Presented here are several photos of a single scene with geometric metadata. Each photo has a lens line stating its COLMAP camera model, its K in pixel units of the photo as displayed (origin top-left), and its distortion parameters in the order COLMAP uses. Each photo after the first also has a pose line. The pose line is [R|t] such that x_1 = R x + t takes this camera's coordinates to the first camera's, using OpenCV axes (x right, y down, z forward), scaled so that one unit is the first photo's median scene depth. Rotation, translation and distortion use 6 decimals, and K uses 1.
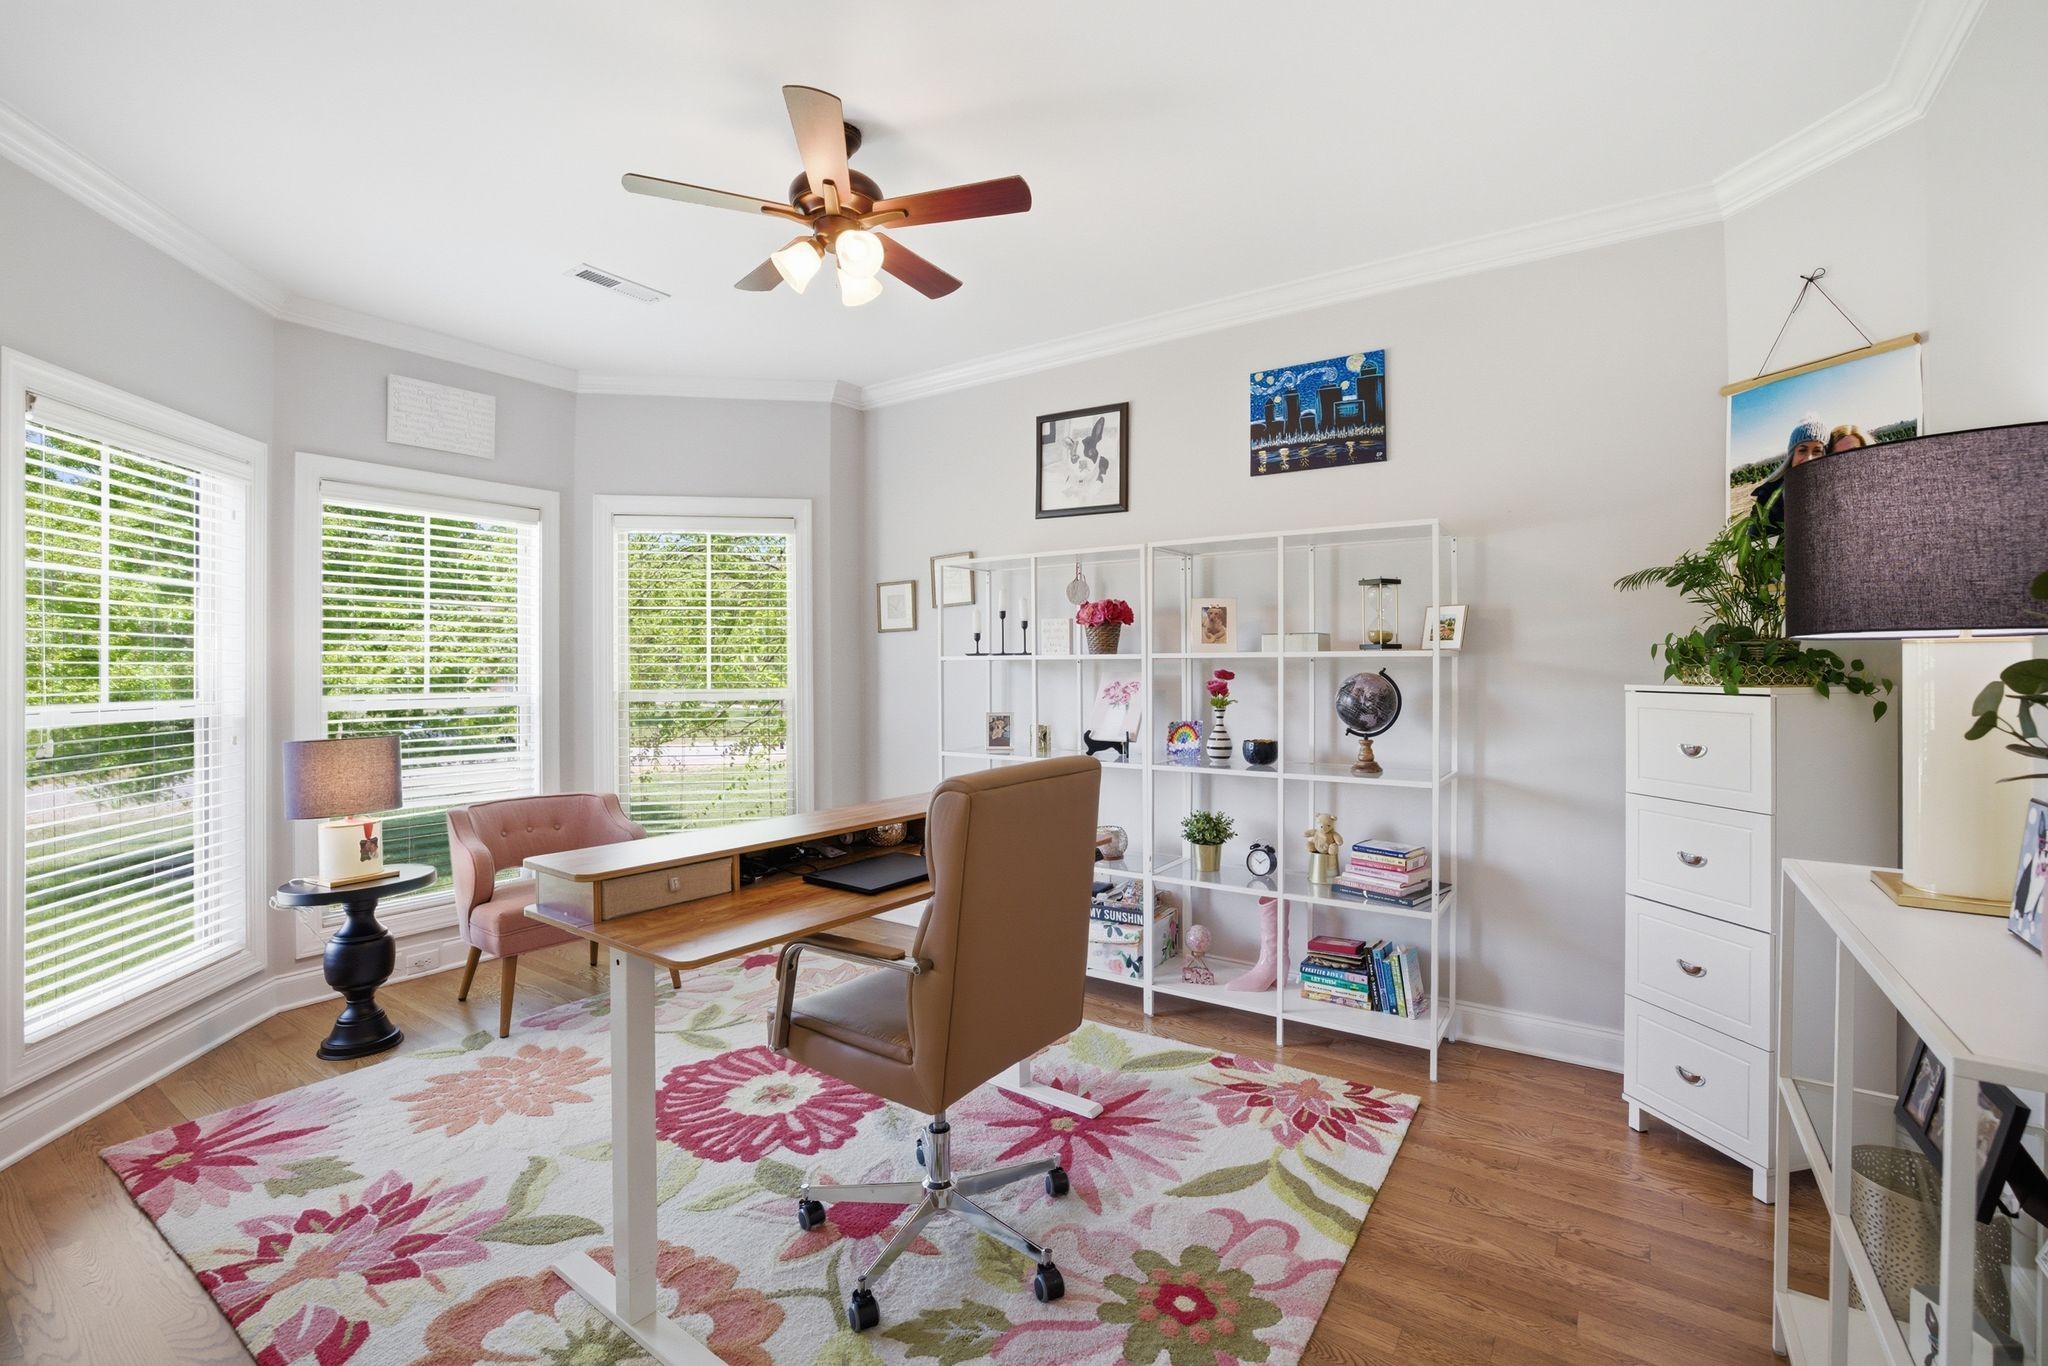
lens RADIAL K [[909.9, 0, 1026.0], [0, 909.9, 676.8], [0, 0, 1]] dist [-0.023078, 0.001229]
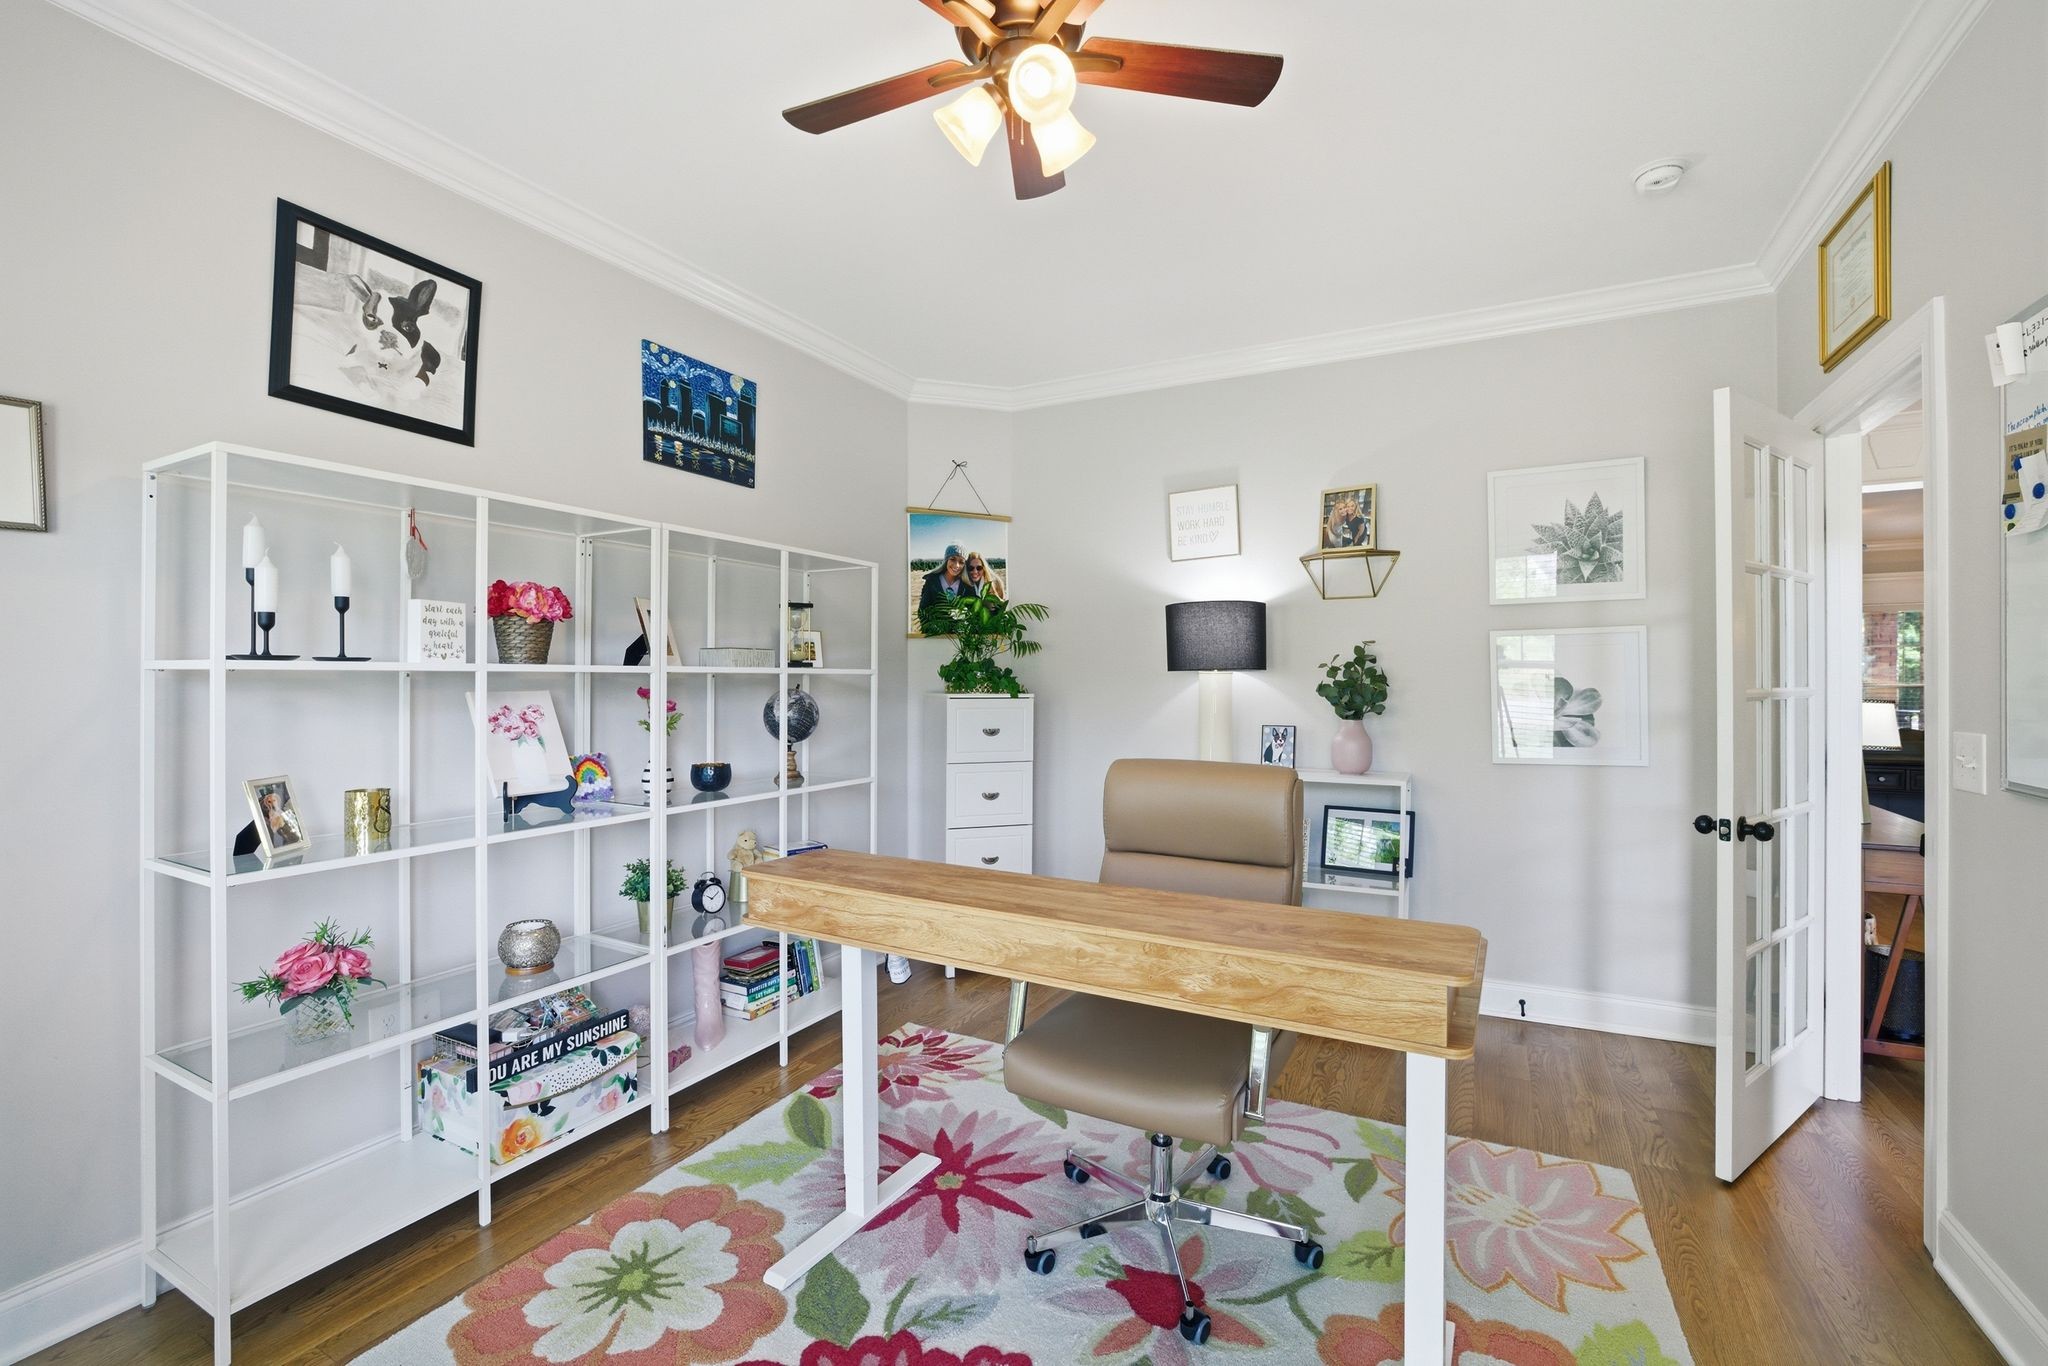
lens RADIAL K [[909.9, 0, 1026.0], [0, 909.9, 676.8], [0, 0, 1]] dist [-0.023078, 0.001229]
pose [[-0.132417, -0.001500, 0.991193, -0.665346], [0.001302, 0.999998, 0.001687, -0.018122], [-0.991193, 0.001514, -0.132415, 0.784235]]
